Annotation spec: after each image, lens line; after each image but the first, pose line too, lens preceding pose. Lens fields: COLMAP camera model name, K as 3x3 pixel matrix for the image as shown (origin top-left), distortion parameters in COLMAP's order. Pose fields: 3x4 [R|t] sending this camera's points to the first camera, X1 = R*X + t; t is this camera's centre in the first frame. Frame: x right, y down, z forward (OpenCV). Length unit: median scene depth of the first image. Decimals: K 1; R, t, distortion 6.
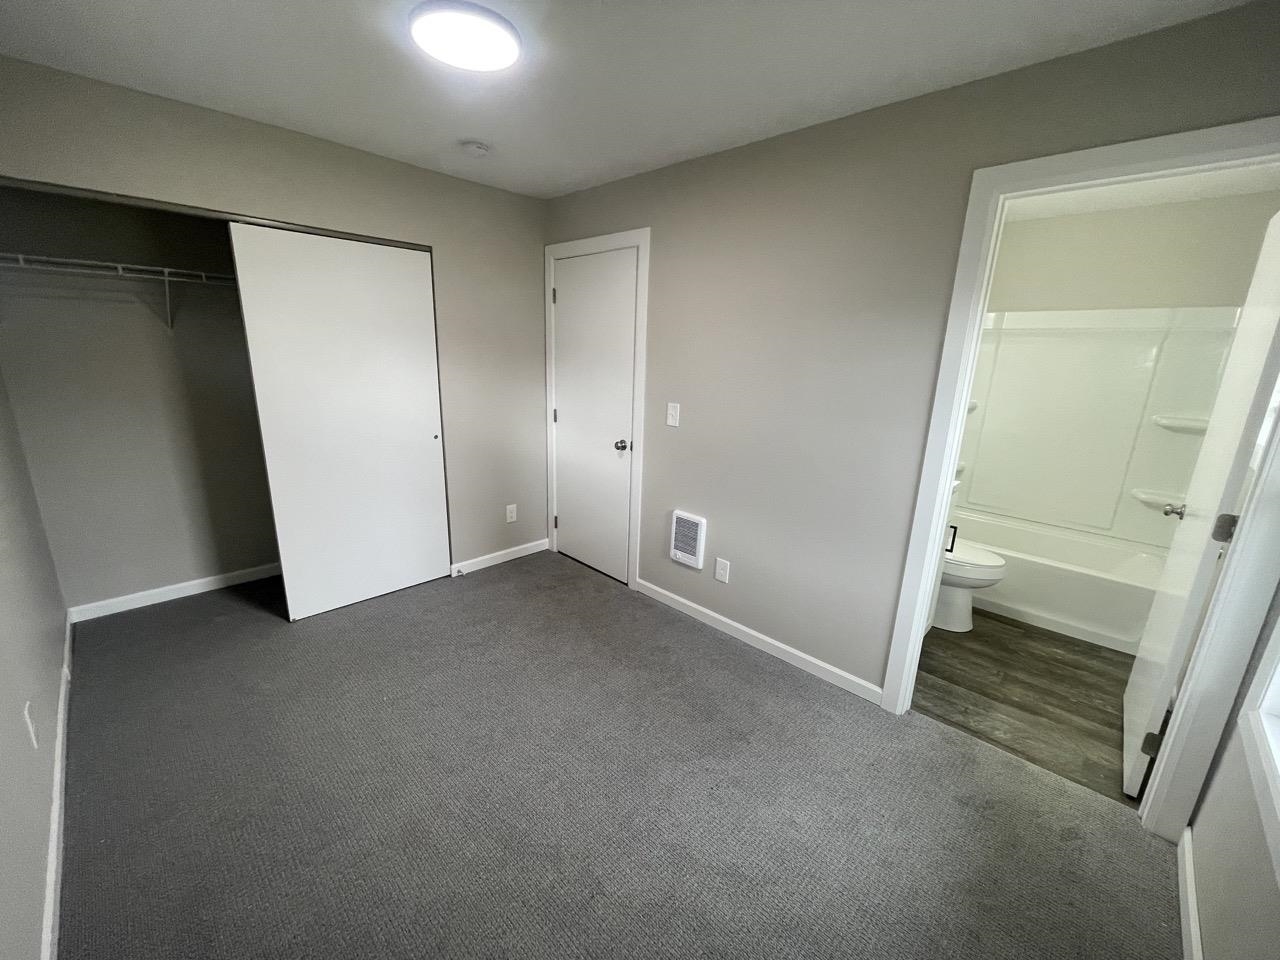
lens RADIAL K [[513.0, 0, 632.3], [0, 513.0, 484.0], [0, 0, 1]] dist [-0.003796, 0.000600]
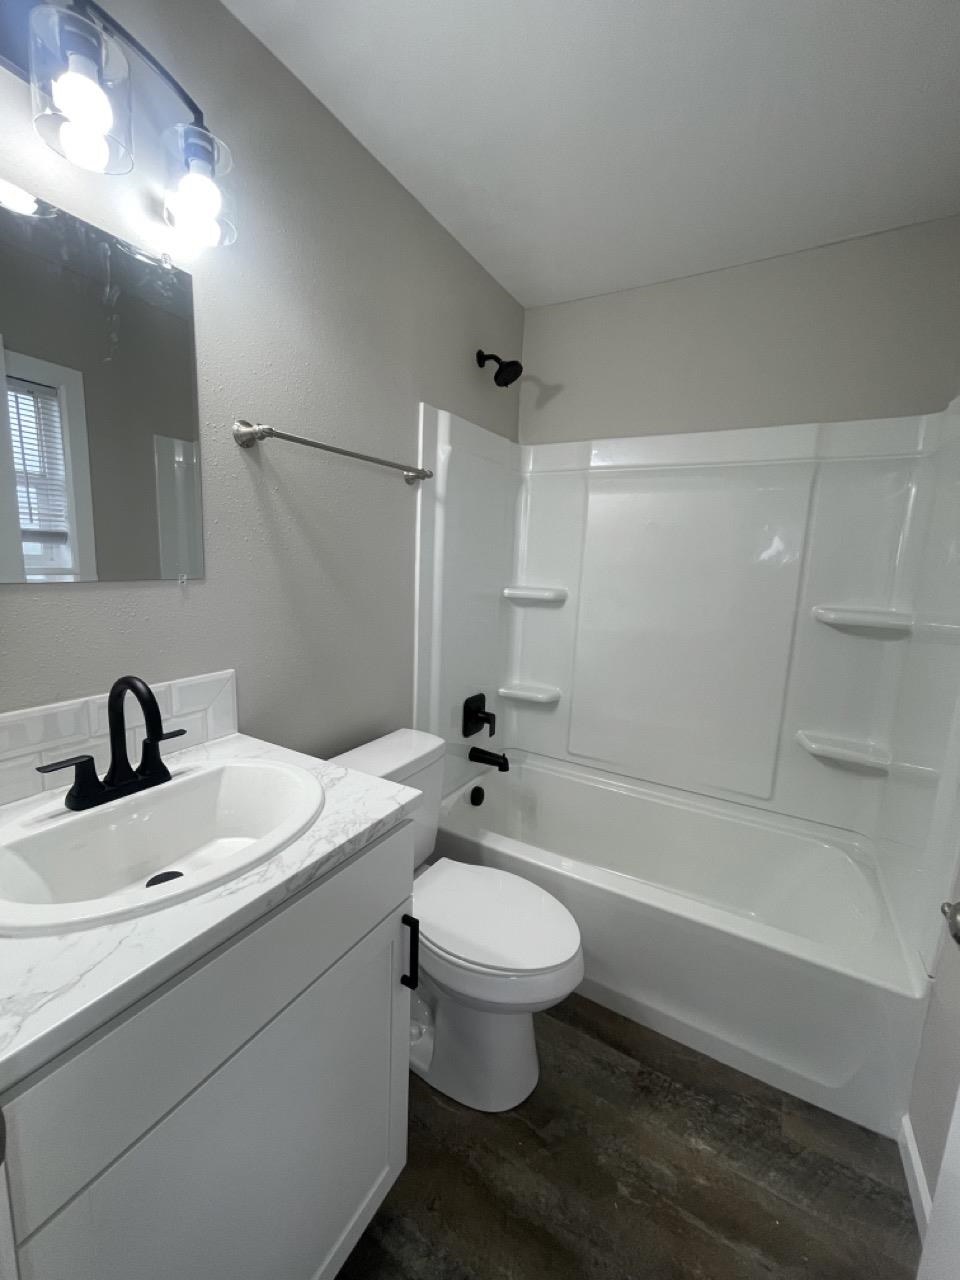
lens RADIAL K [[513.0, 0, 482.9], [0, 513.0, 634.6], [0, 0, 1]] dist [-0.003796, 0.000600]
pose [[0.967524, -0.033789, 0.250509, 0.533107], [0.055897, 0.995091, -0.081670, -0.077291], [-0.246520, 0.093021, 0.964663, 0.557791]]
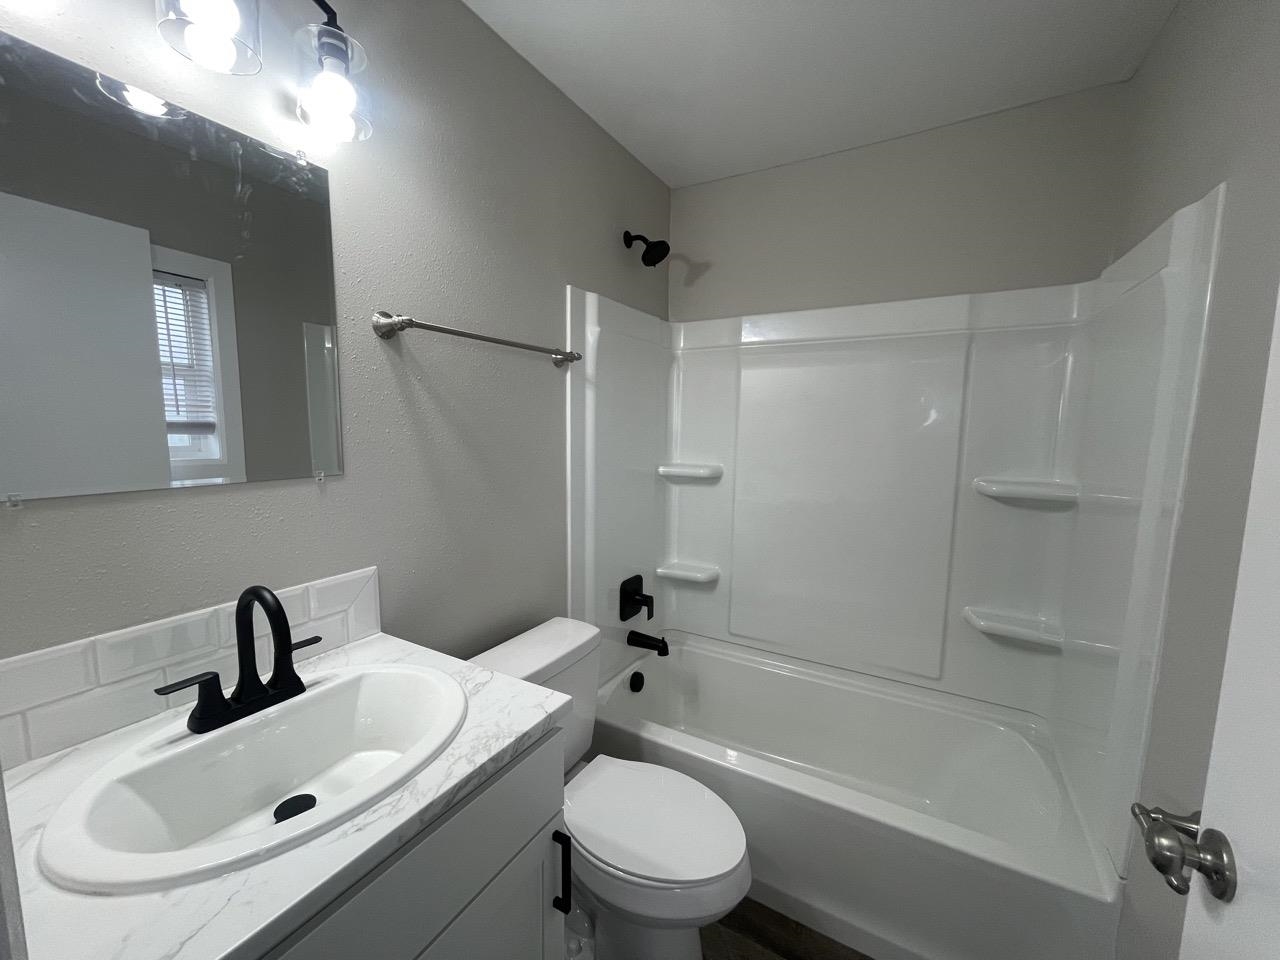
lens RADIAL K [[513.0, 0, 642.3], [0, 513.0, 481.7], [0, 0, 1]] dist [-0.003796, 0.000600]
pose [[0.966921, -0.049411, 0.250244, 0.544776], [0.082757, 0.988758, -0.124533, -0.092566], [-0.241278, 0.141123, 0.960140, 0.567626]]
